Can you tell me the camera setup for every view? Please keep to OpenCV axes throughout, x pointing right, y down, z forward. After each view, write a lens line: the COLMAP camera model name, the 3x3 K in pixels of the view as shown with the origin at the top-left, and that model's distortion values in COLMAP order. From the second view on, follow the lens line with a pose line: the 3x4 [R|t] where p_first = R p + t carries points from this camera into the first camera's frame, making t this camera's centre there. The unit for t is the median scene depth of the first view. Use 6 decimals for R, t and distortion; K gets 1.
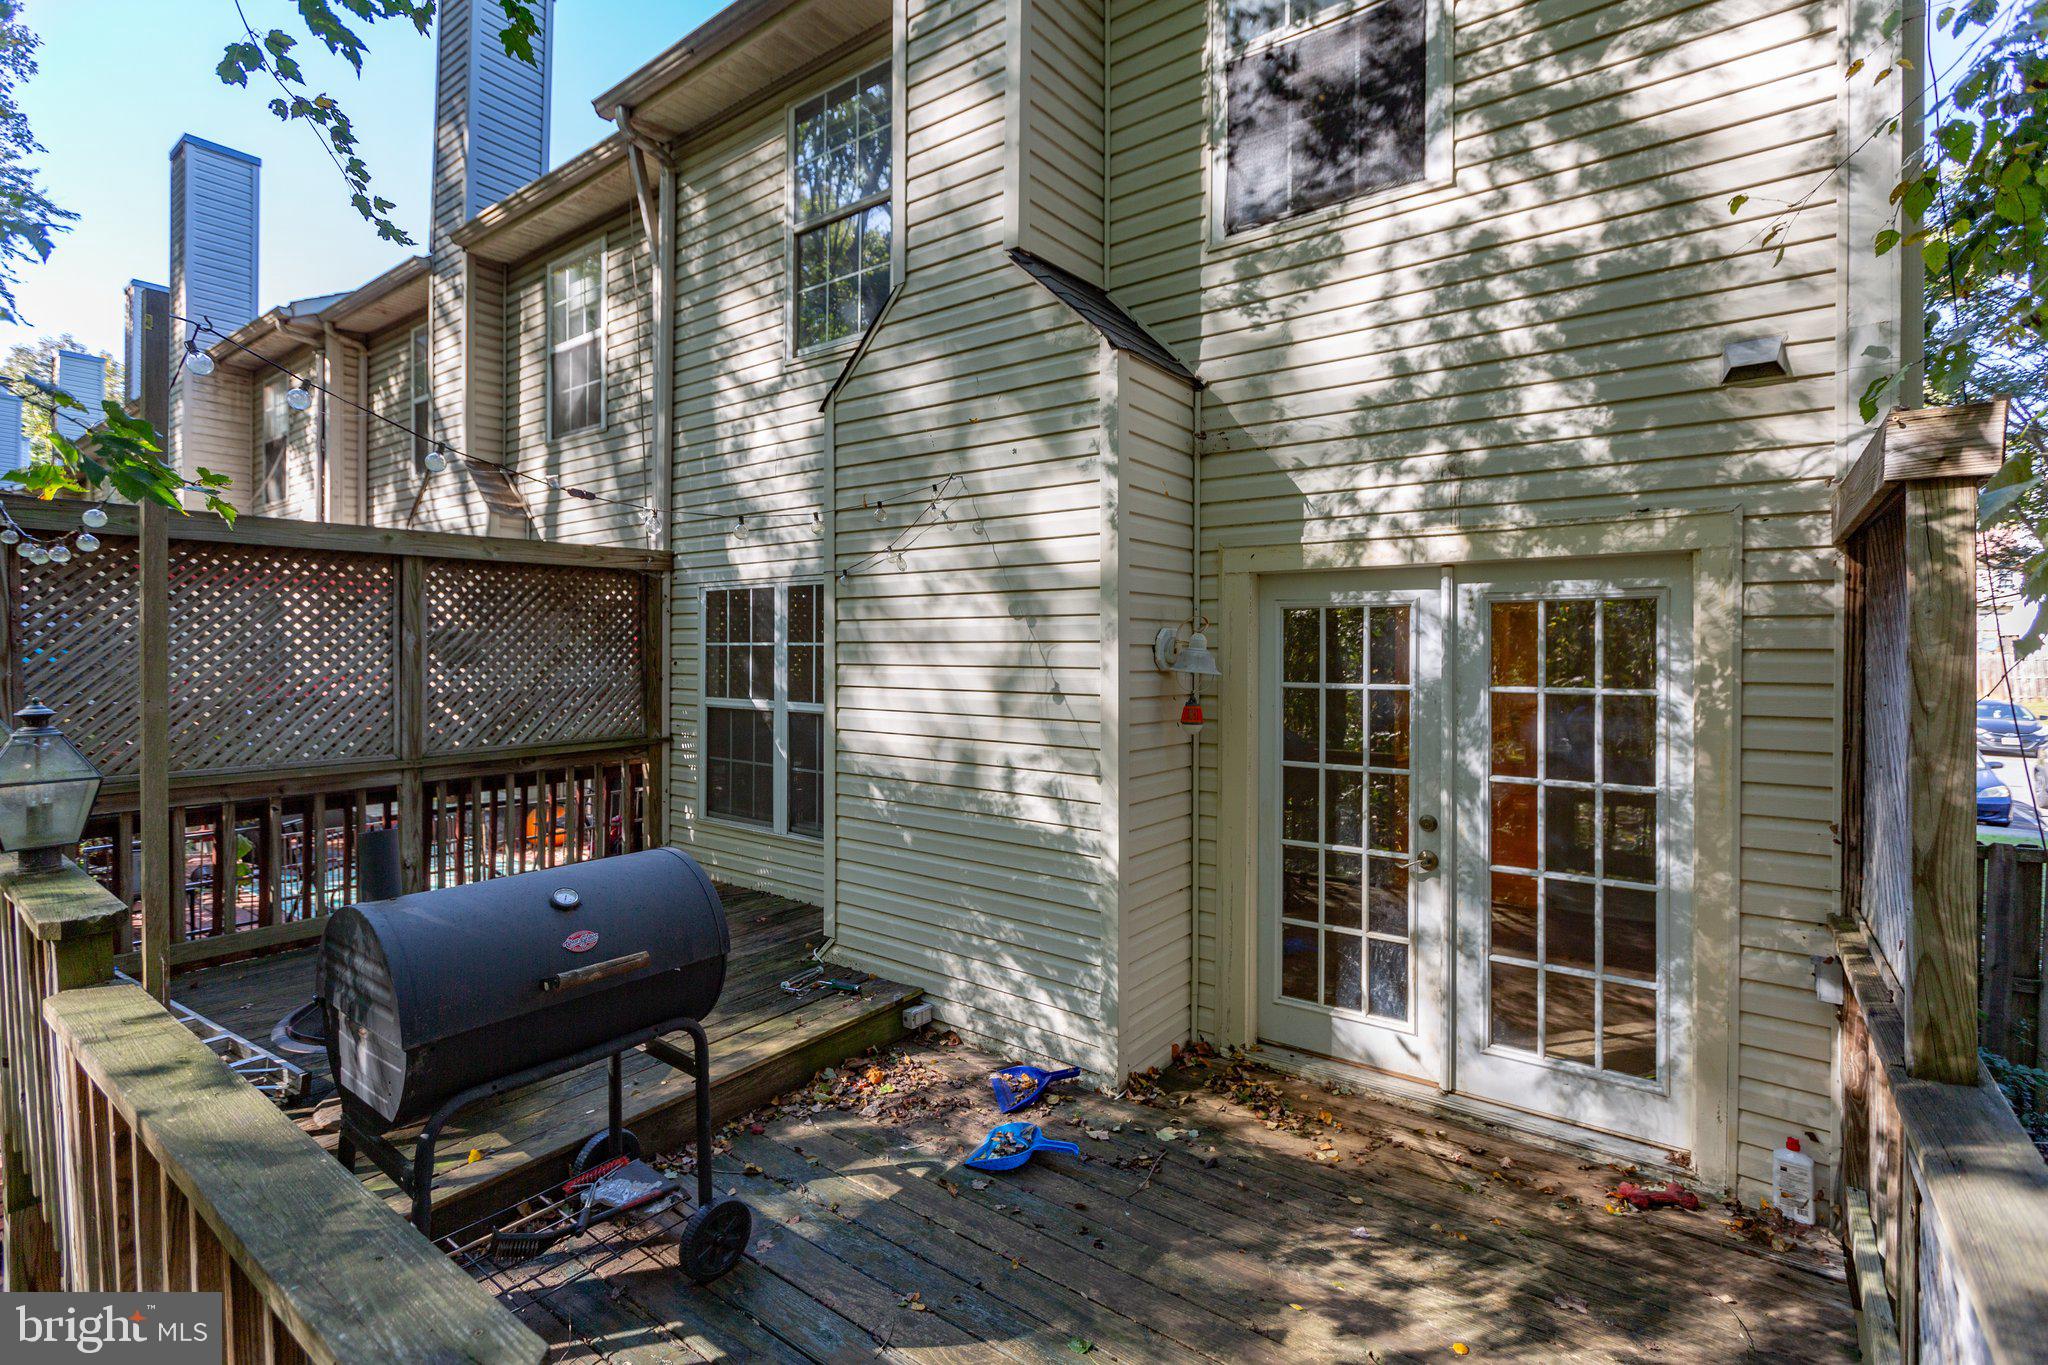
lens RADIAL K [[897.7, 0, 1022.4], [0, 897.7, 677.5], [0, 0, 1]] dist [0.000374, -0.000012]
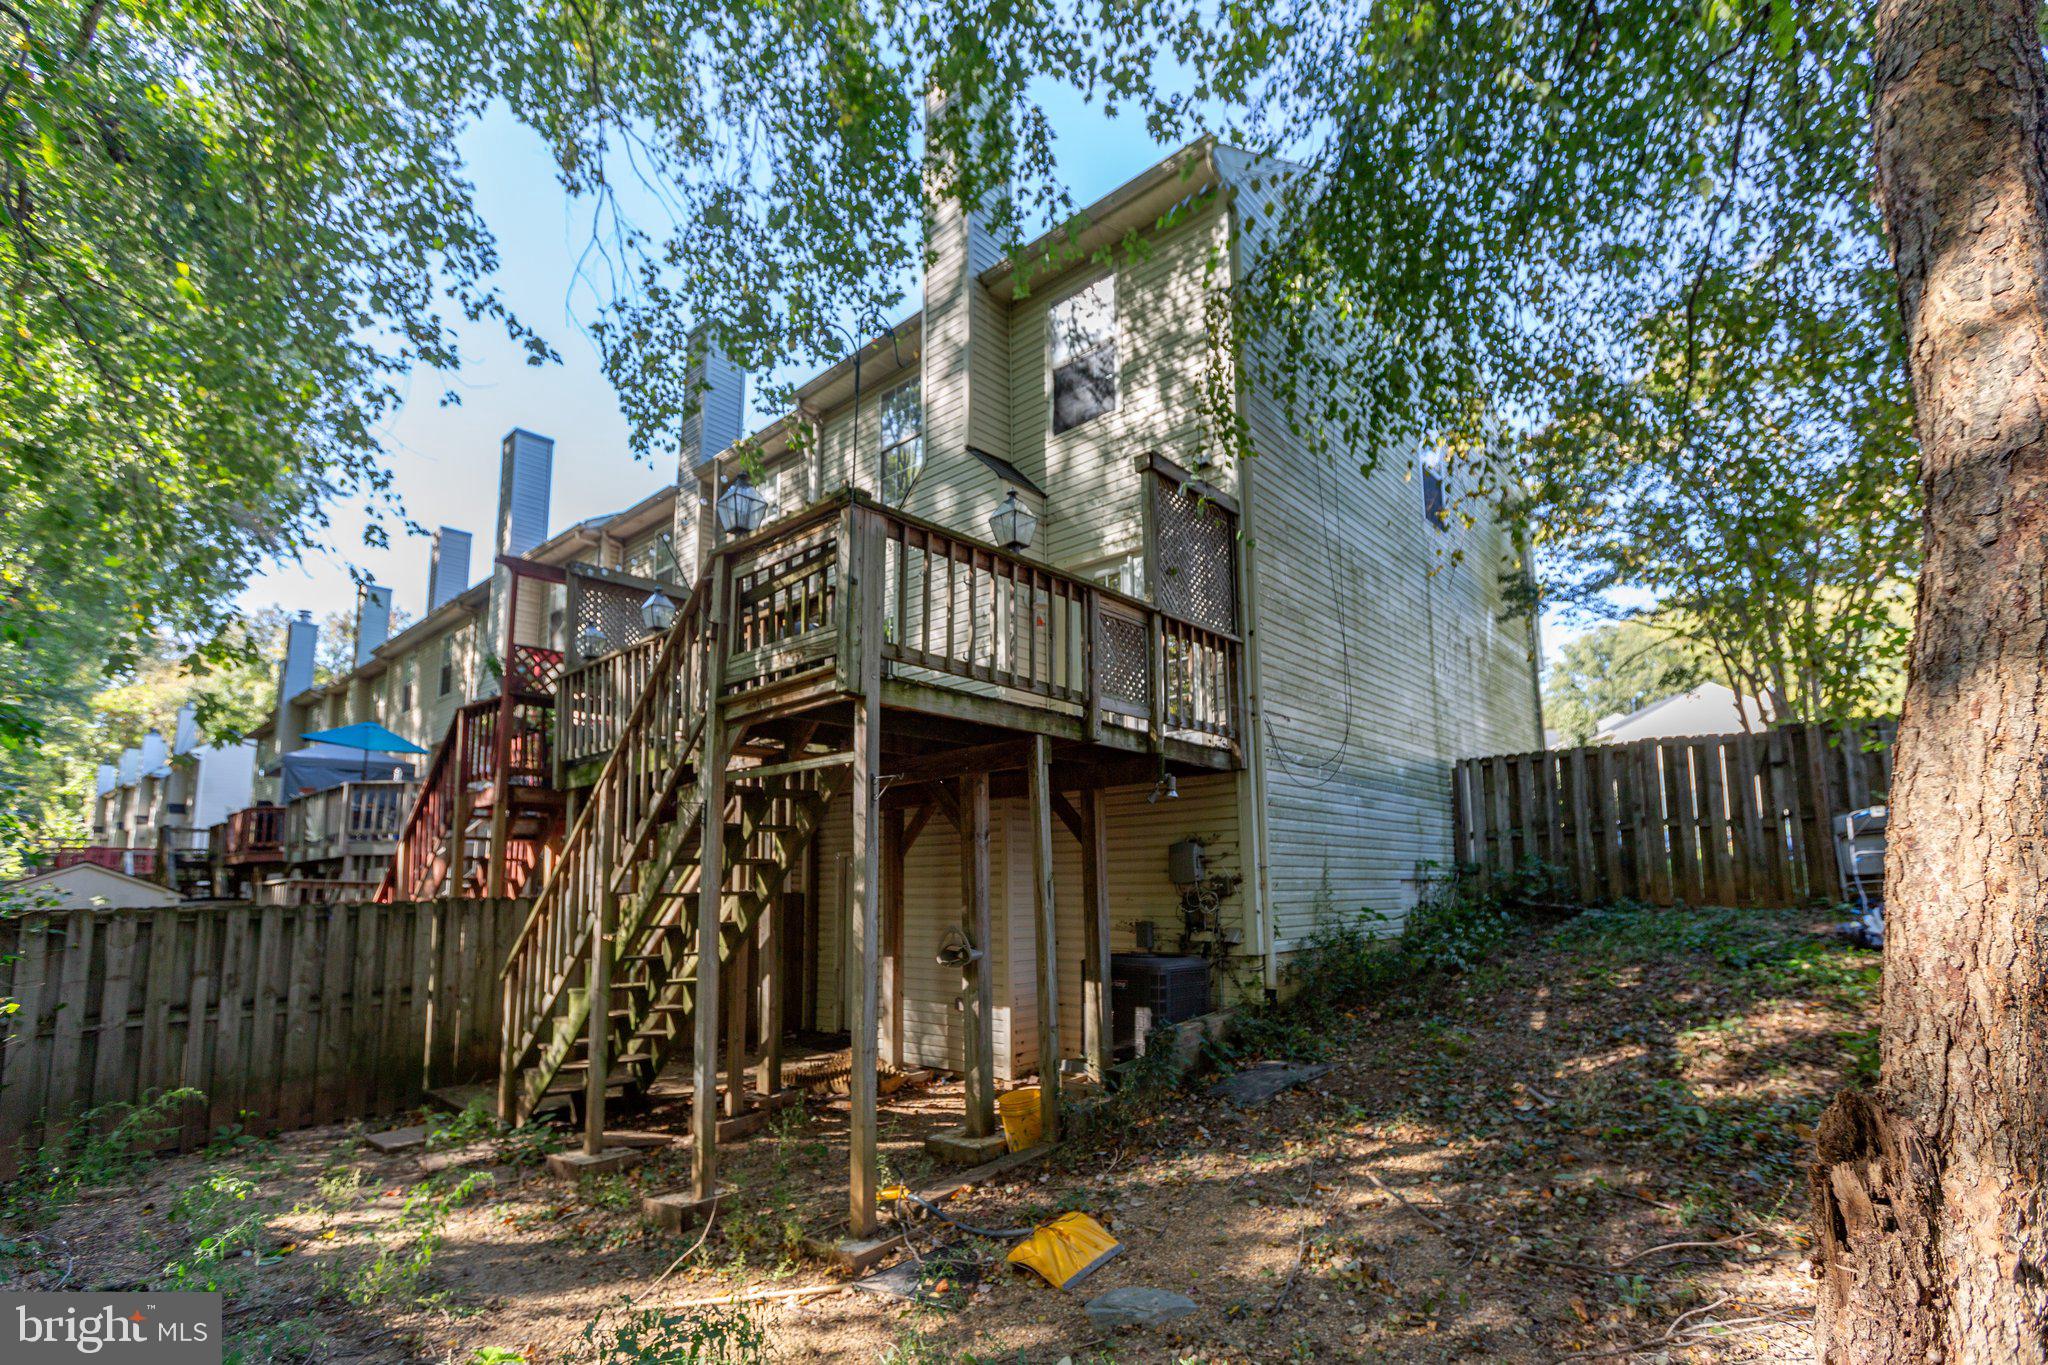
lens RADIAL K [[897.7, 0, 1022.4], [0, 897.7, 677.5], [0, 0, 1]] dist [0.000374, -0.000012]
pose [[0.991267, -0.034237, -0.127348, 0.170967], [0.004920, 0.974638, -0.223732, 0.255973], [0.131778, 0.221152, 0.966295, -0.444566]]
